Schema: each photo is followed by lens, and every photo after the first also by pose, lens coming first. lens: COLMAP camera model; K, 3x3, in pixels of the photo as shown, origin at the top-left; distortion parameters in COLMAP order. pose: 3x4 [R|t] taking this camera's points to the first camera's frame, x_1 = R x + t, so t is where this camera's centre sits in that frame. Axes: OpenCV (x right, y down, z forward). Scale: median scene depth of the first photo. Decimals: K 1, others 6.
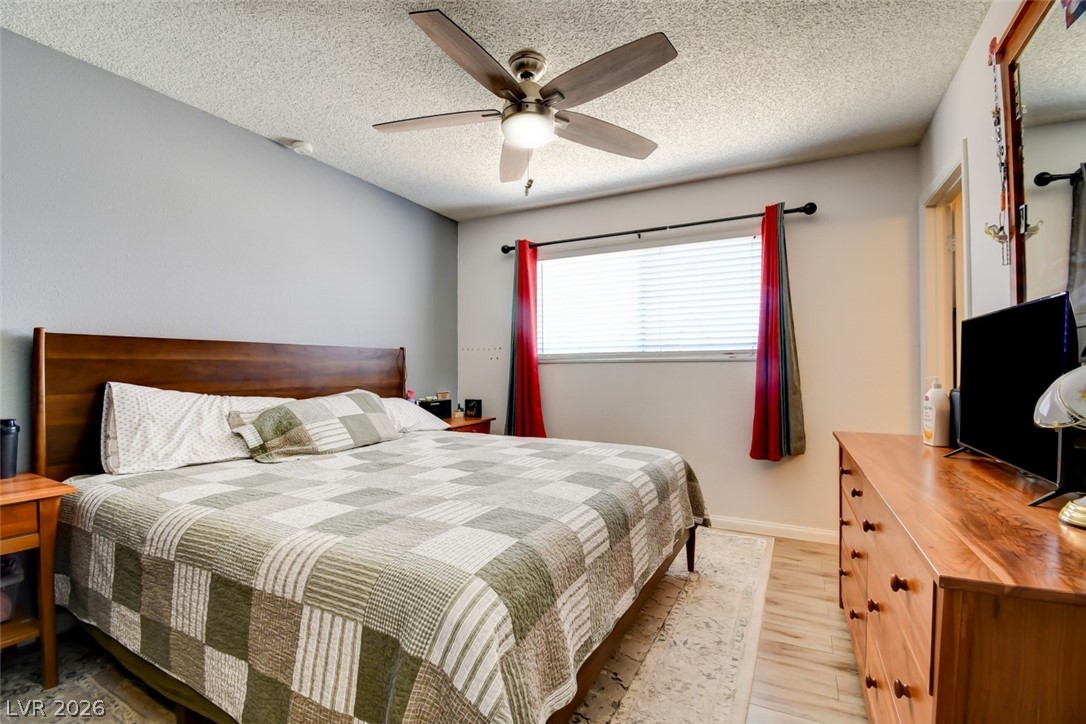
lens RADIAL K [[476.8, 0, 547.1], [0, 476.8, 367.3], [0, 0, 1]] dist [0.021204, -0.026592]
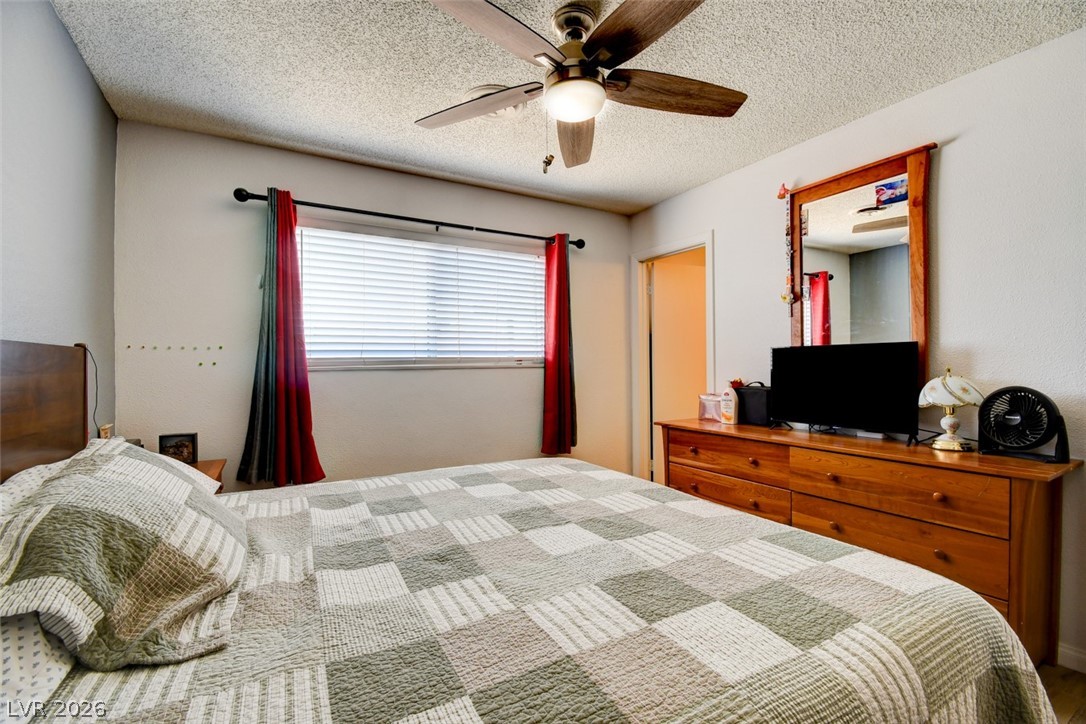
lens RADIAL K [[485.9, 0, 526.6], [0, 485.9, 362.2], [0, 0, 1]] dist [0.023090, -0.029102]
pose [[0.553308, 0.001249, 0.832976, -0.526056], [0.002716, 0.999991, -0.003303, -0.022064], [-0.832973, 0.004090, 0.553299, 0.392548]]
